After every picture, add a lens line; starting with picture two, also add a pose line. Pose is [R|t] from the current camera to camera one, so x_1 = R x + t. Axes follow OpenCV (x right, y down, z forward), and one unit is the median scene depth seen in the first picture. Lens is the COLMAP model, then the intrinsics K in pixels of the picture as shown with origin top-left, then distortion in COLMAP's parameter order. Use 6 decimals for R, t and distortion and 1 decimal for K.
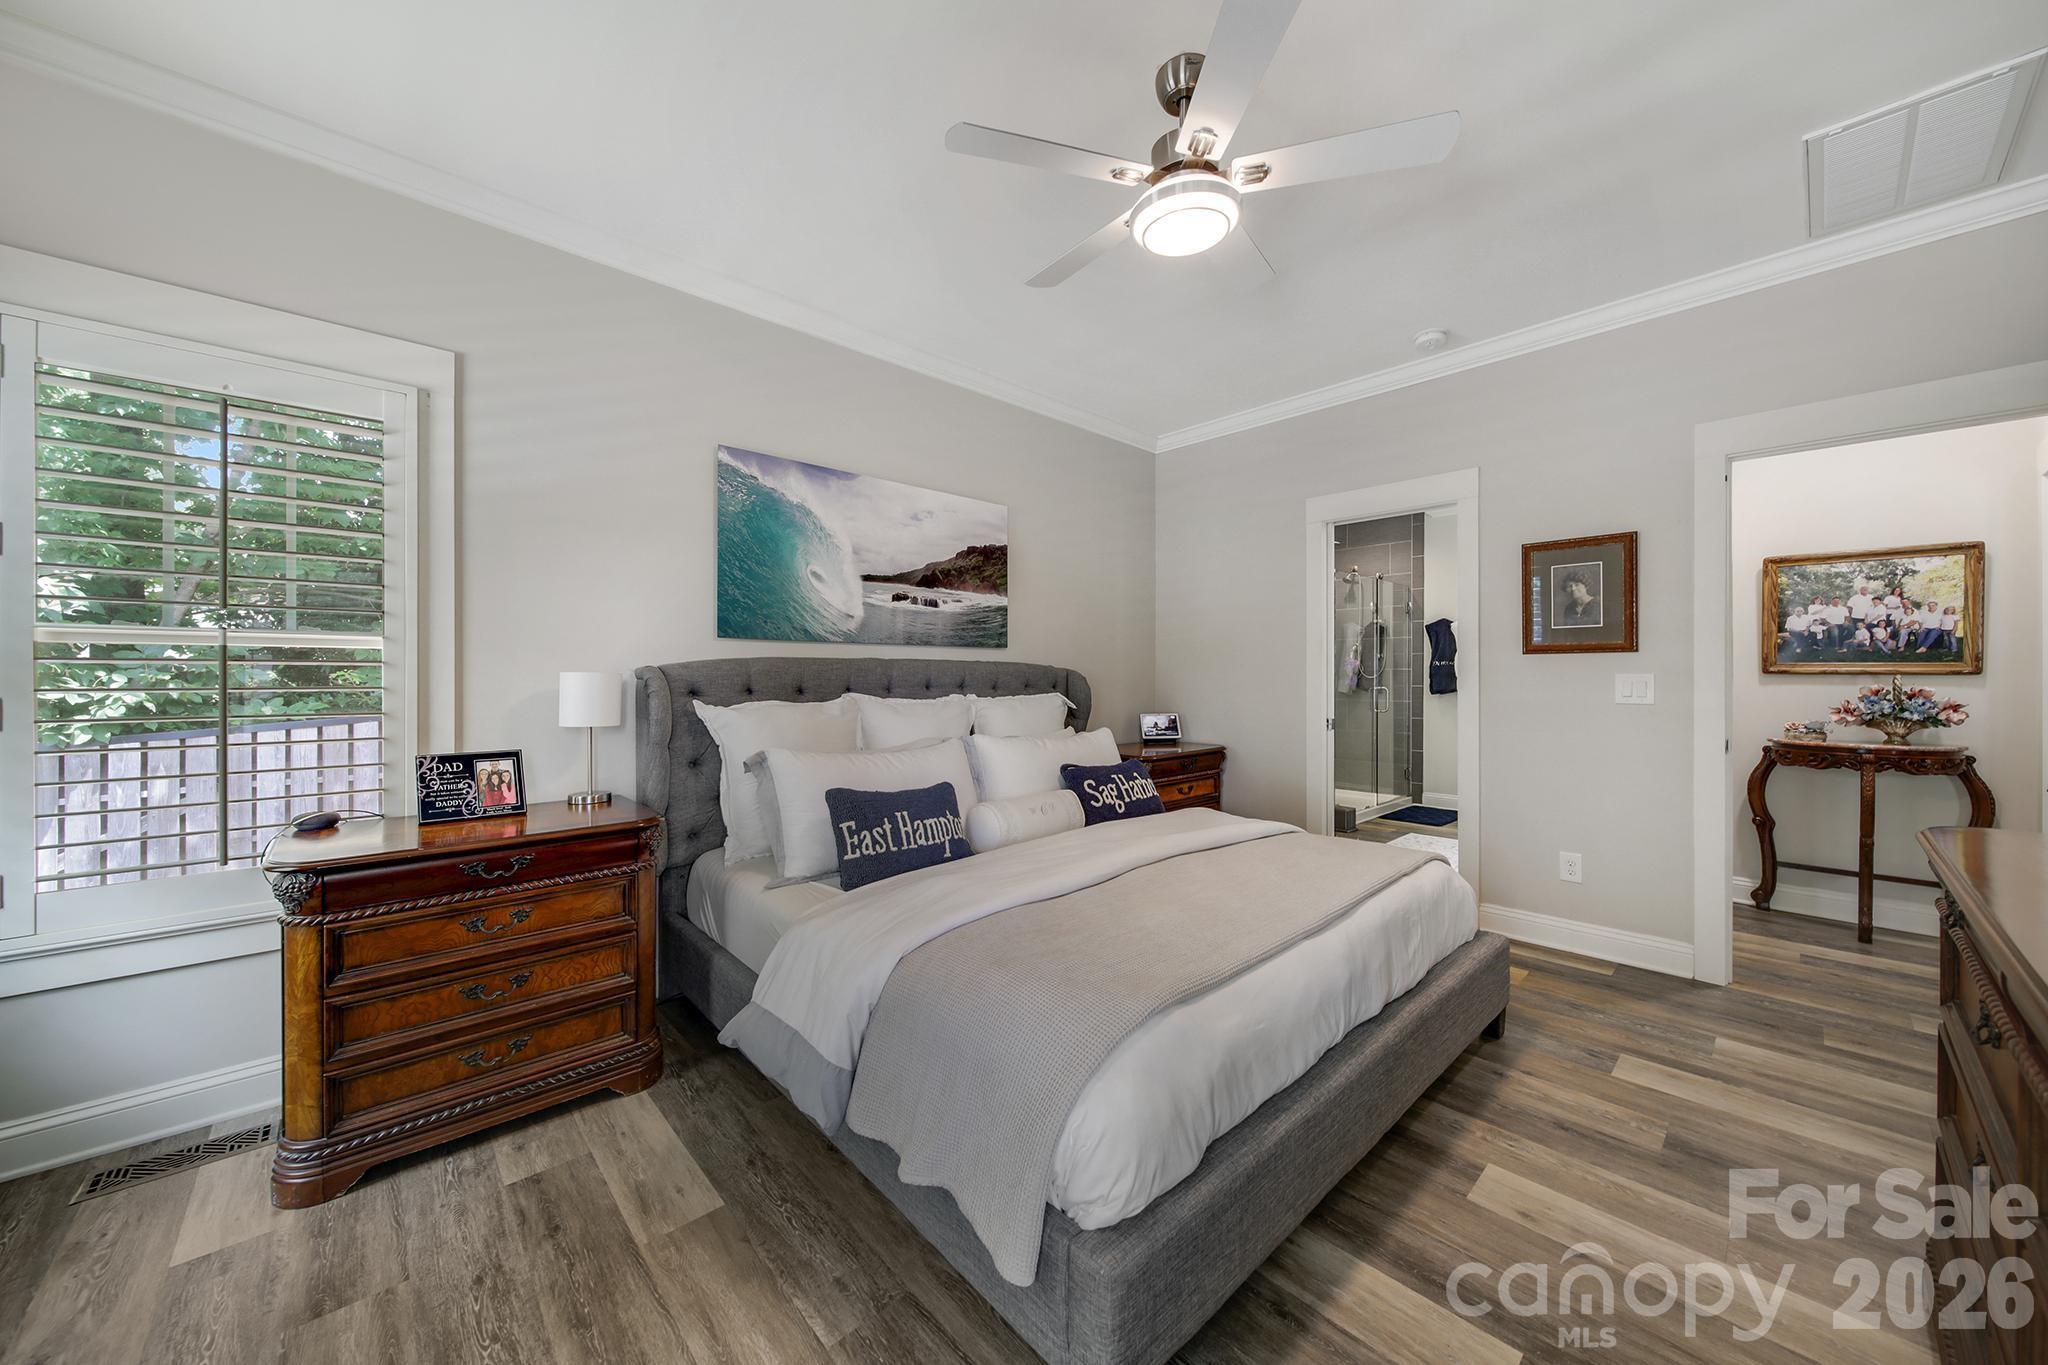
lens RADIAL K [[716.8, 0, 1021.9], [0, 716.8, 669.7], [0, 0, 1]] dist [0.001433, -0.002389]
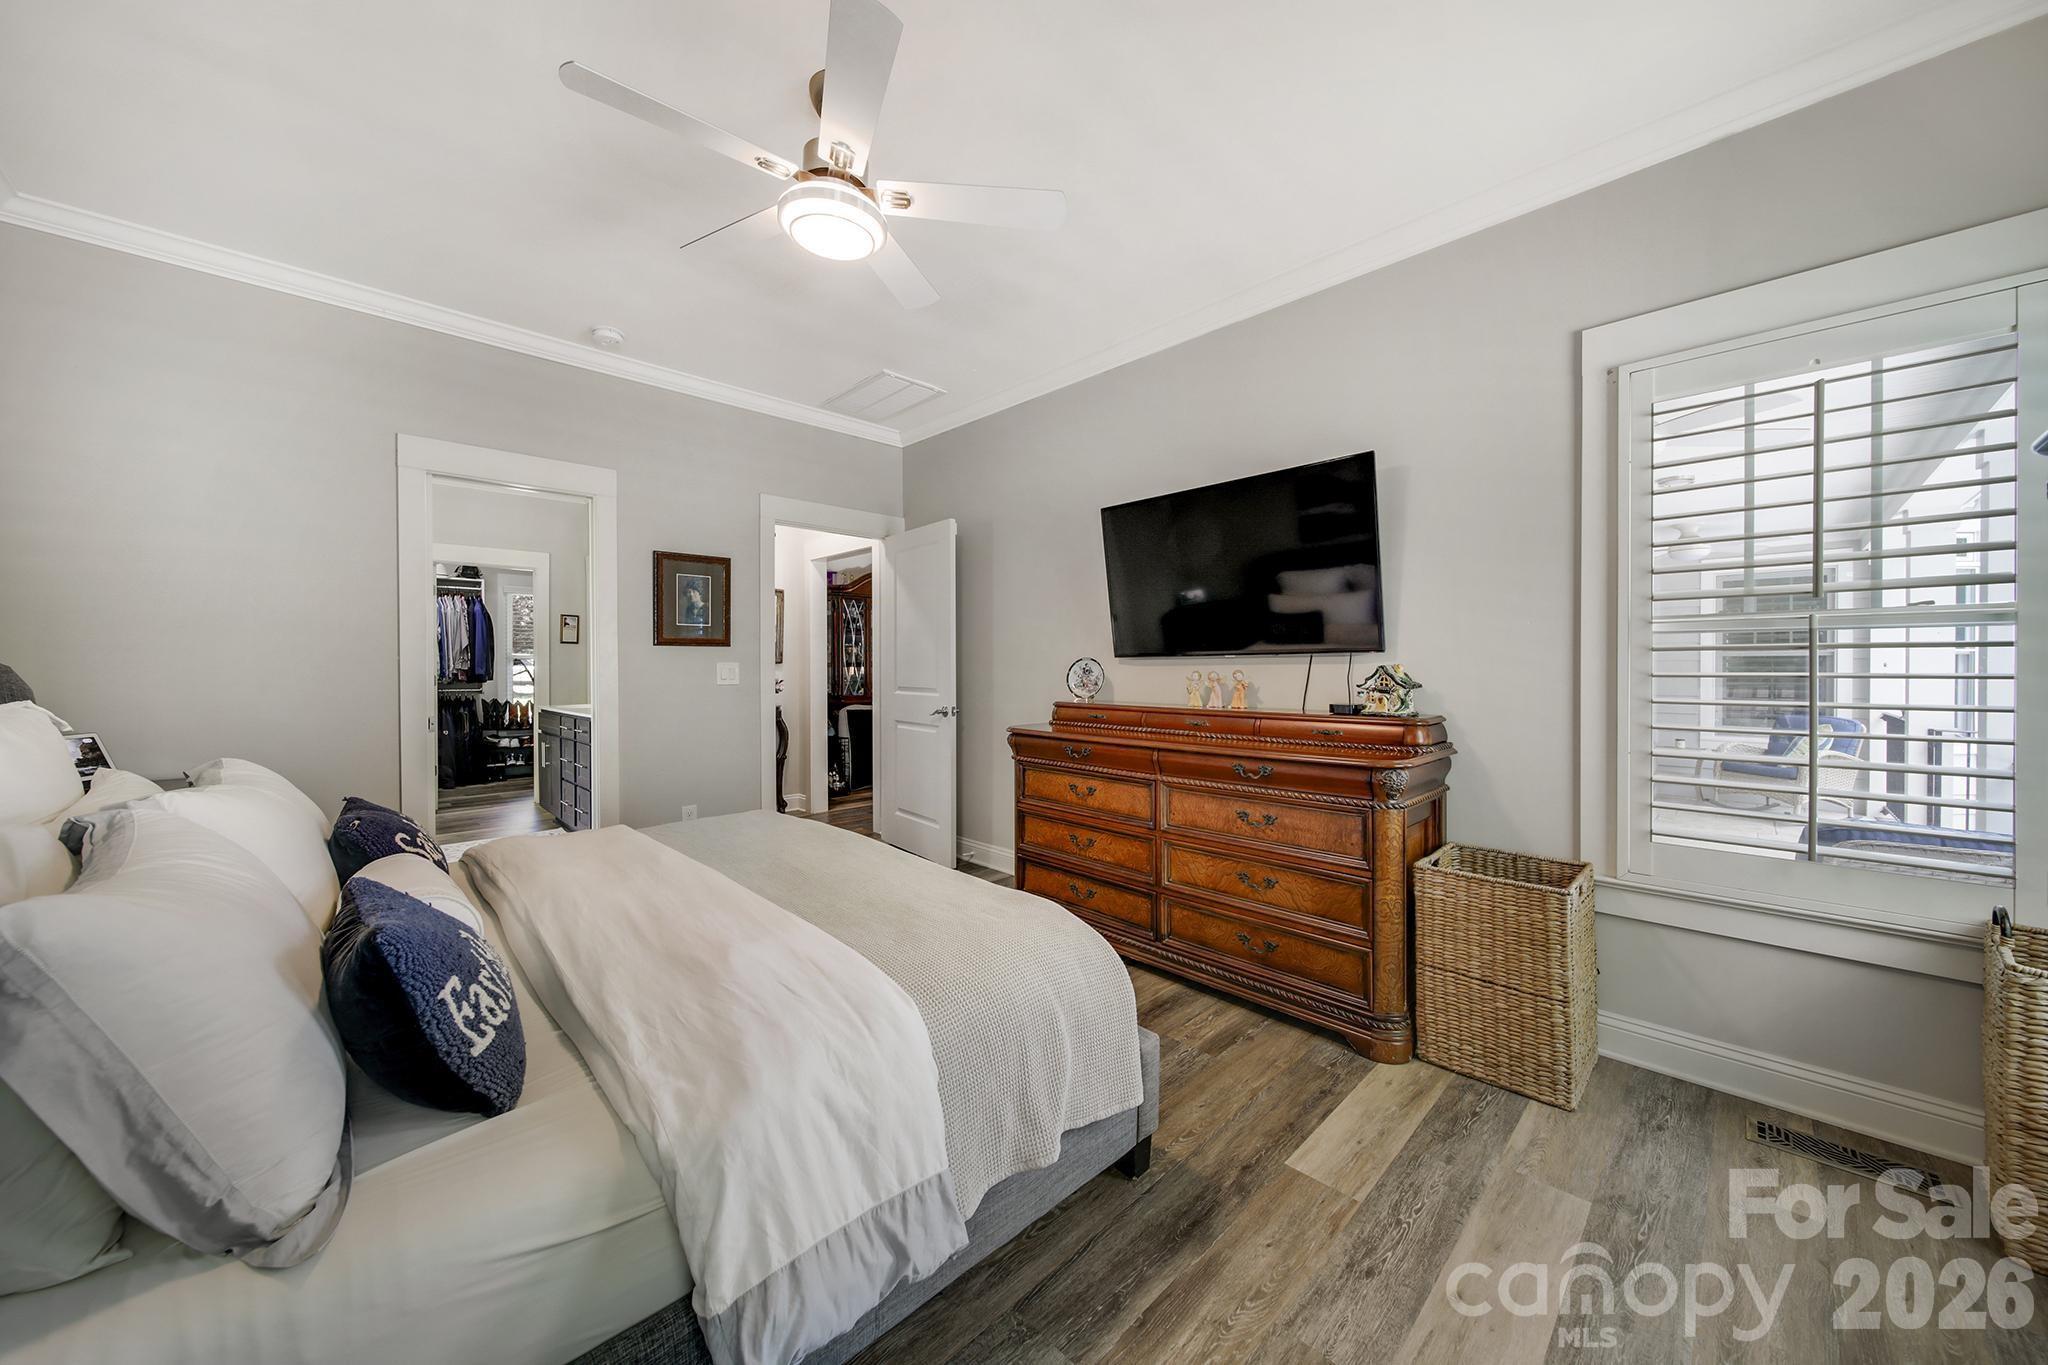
lens RADIAL K [[716.8, 0, 1021.9], [0, 716.8, 669.7], [0, 0, 1]] dist [0.001433, -0.002389]
pose [[-0.012238, -0.017982, 0.999763, -0.235572], [-0.005951, 0.999822, 0.017910, -0.002750], [-0.999907, -0.005730, -0.012343, 0.202721]]
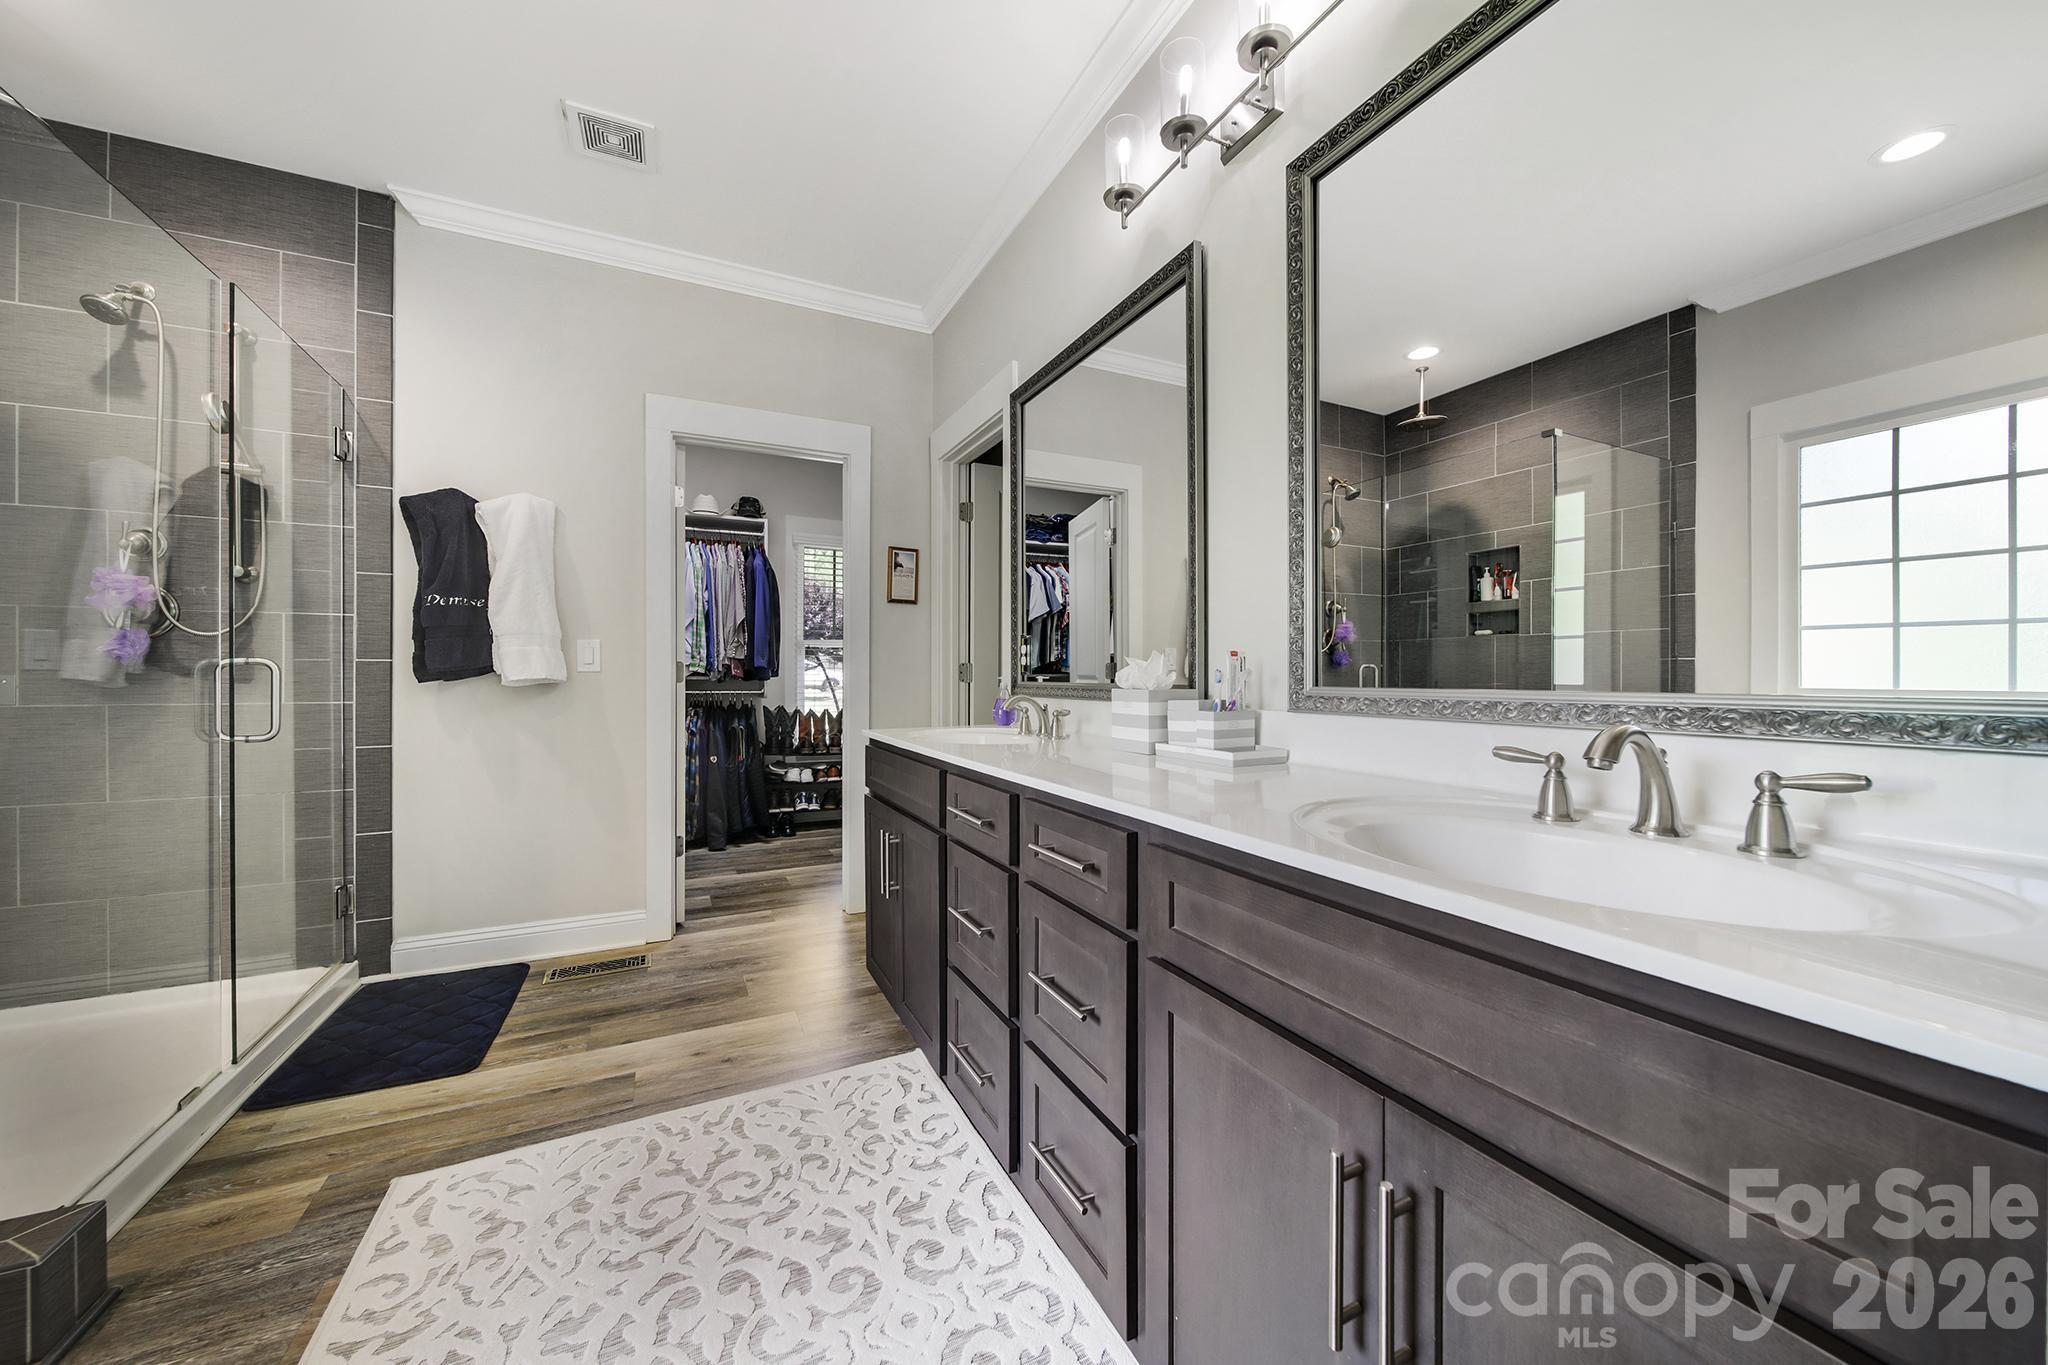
lens RADIAL K [[716.2, 0, 1025.9], [0, 716.2, 662.8], [0, 0, 1]] dist [0.000709, -0.002228]
pose [[0.293500, -0.002170, 0.955957, 0.304543], [-0.001844, 0.999994, 0.002836, 0.023328], [-0.955957, -0.002595, 0.293494, 0.584217]]
